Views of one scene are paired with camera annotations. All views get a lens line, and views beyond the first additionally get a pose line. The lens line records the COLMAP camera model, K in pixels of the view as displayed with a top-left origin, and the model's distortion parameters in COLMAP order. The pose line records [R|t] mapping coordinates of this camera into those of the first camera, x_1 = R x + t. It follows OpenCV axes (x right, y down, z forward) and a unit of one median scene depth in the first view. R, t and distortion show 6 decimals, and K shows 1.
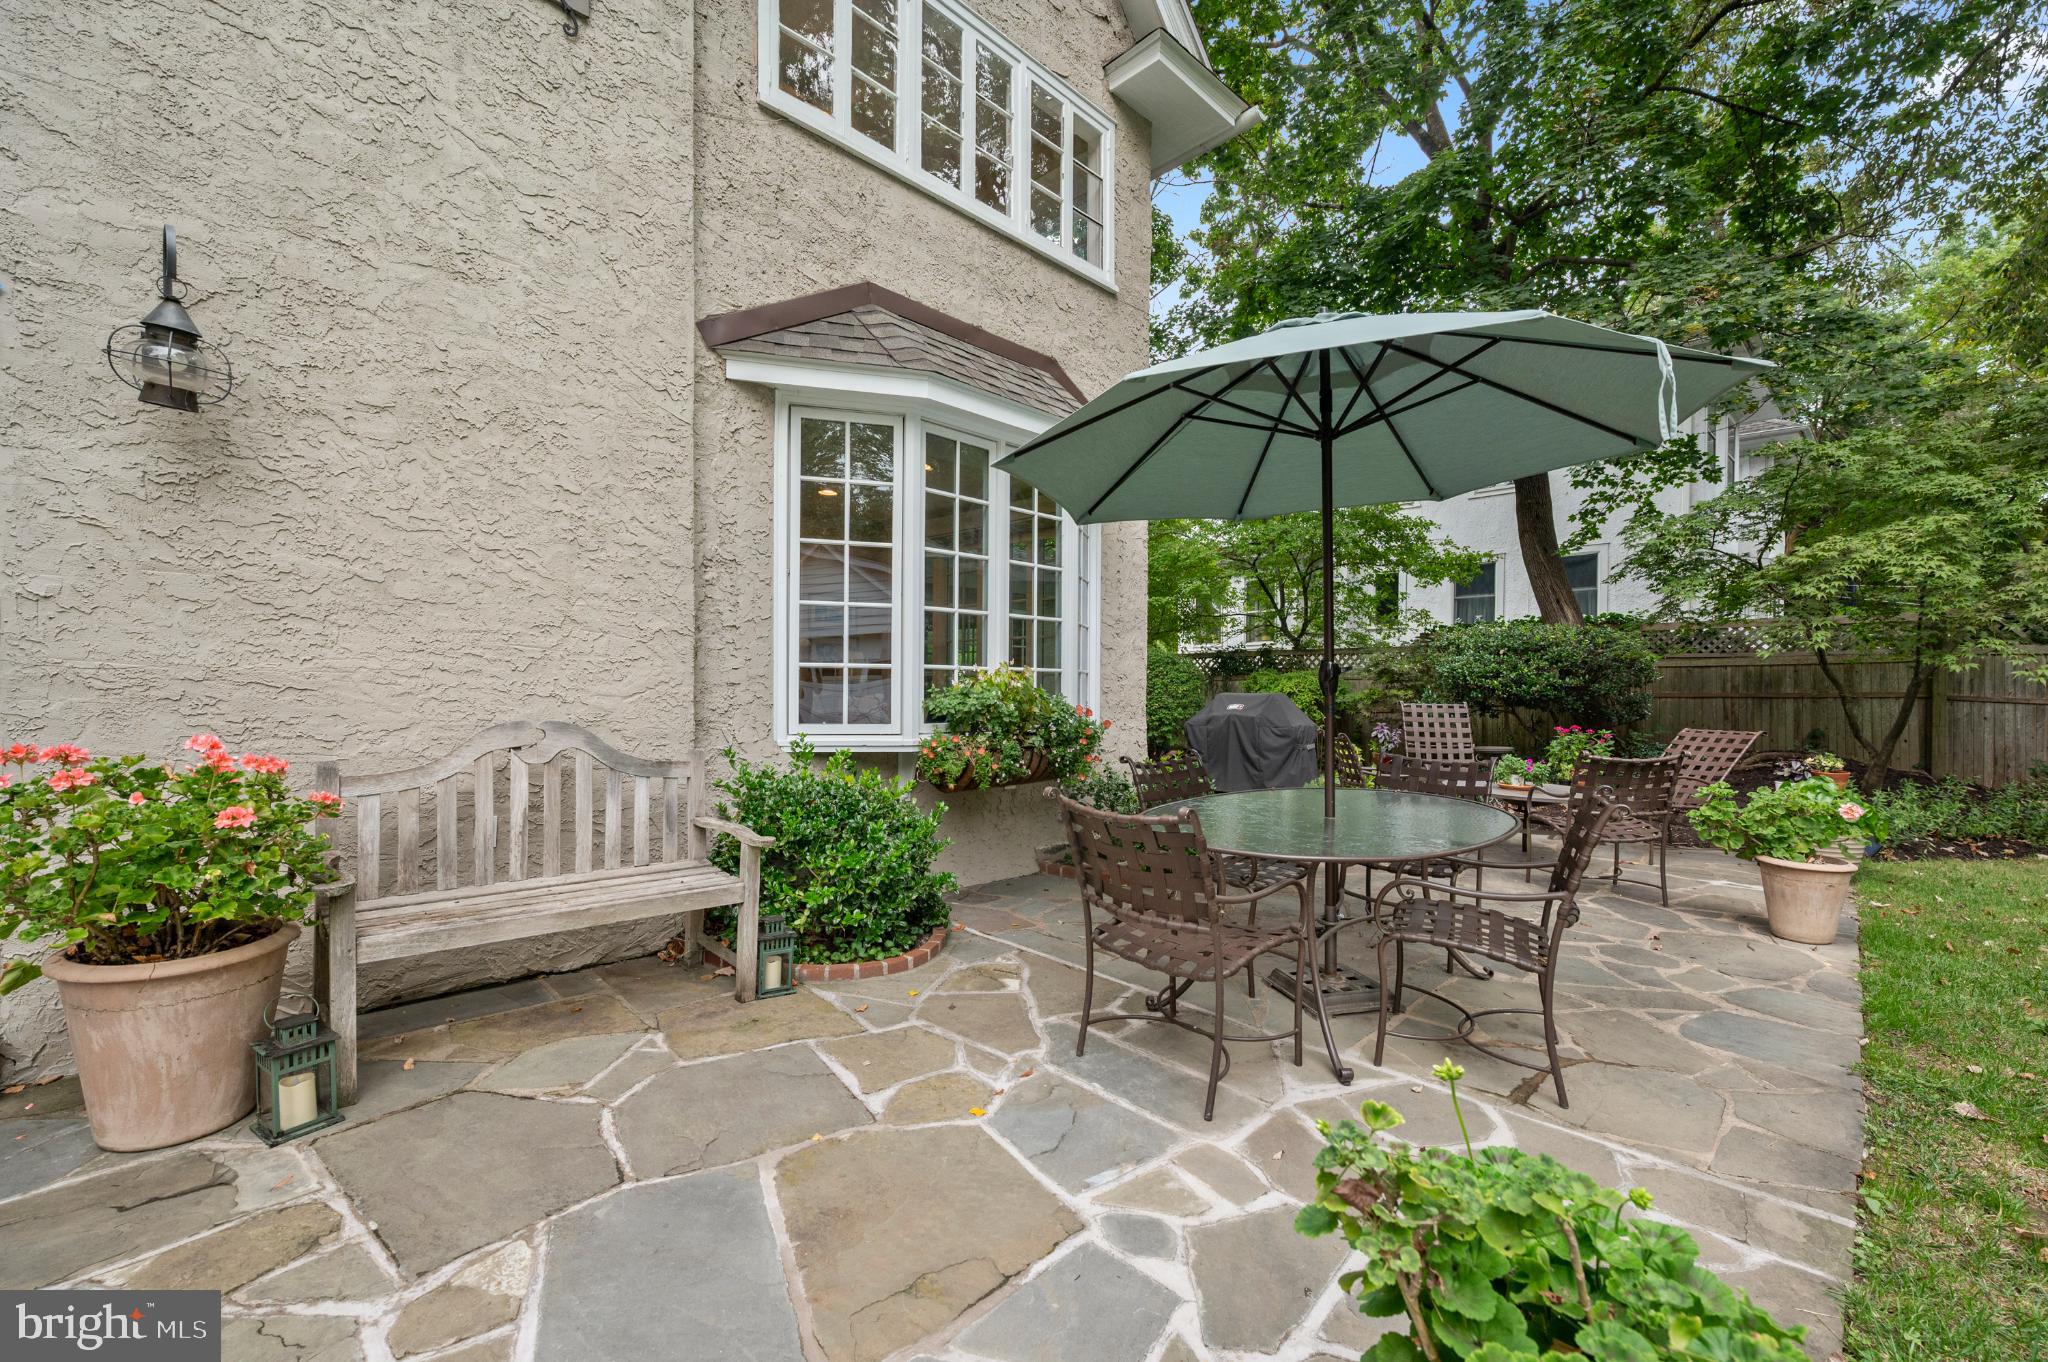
lens RADIAL K [[882.0, 0, 1001.8], [0, 882.0, 684.0], [0, 0, 1]] dist [0.003742, -0.000013]
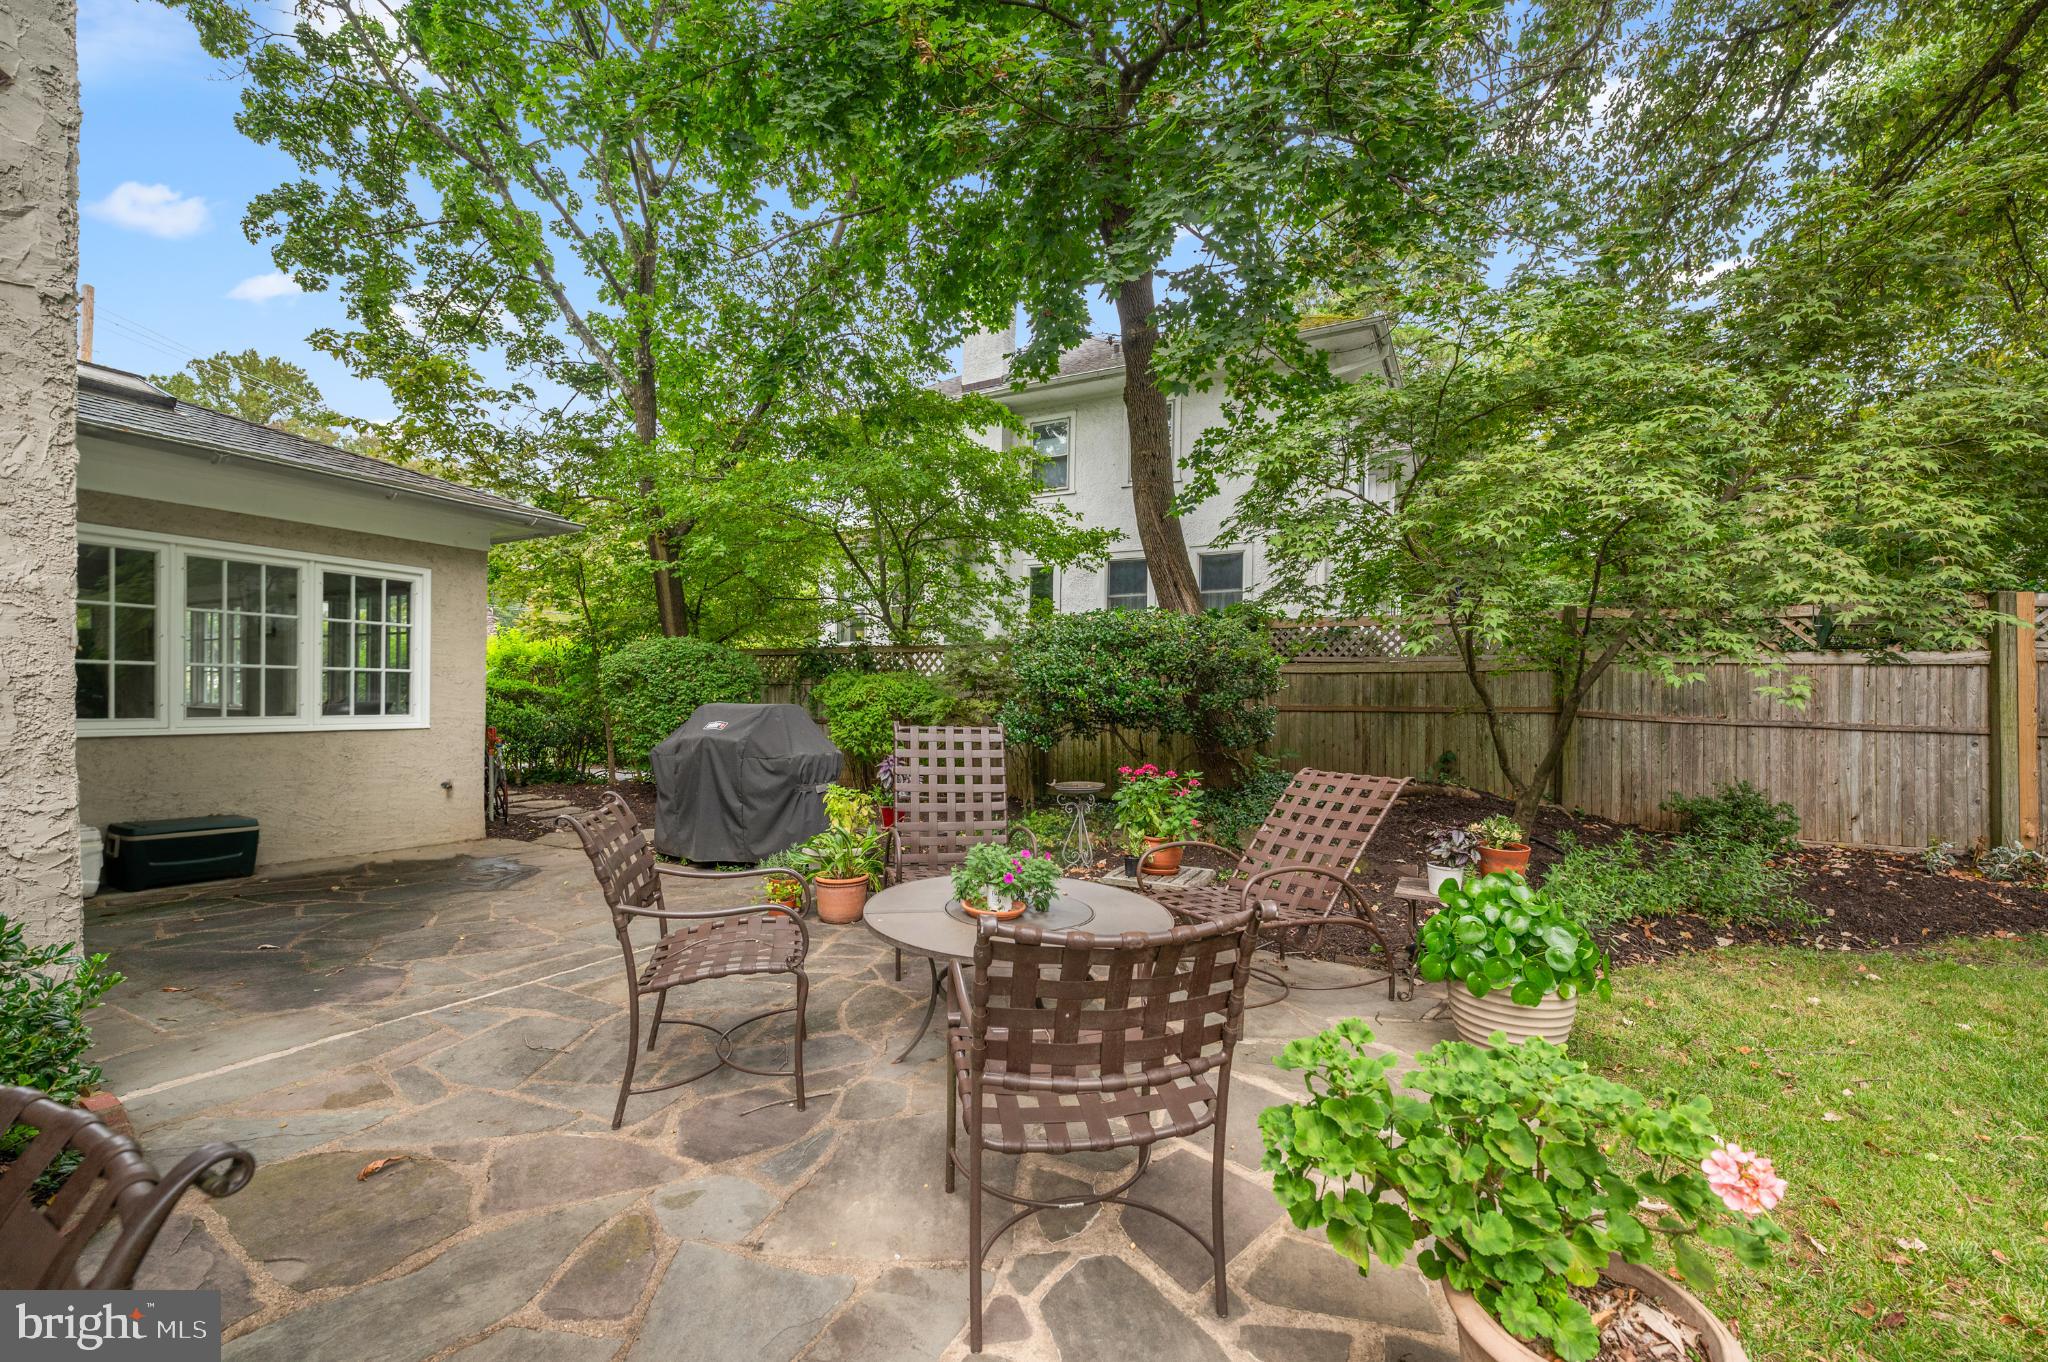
lens RADIAL K [[819.2, 0, 1039.8], [0, 819.2, 689.7], [0, 0, 1]] dist [0.001094, 0.000064]
pose [[0.949740, 0.009358, 0.312900, 0.378016], [-0.009317, 0.999955, -0.001628, -0.001691], [-0.312901, -0.001369, 0.949785, 0.464678]]
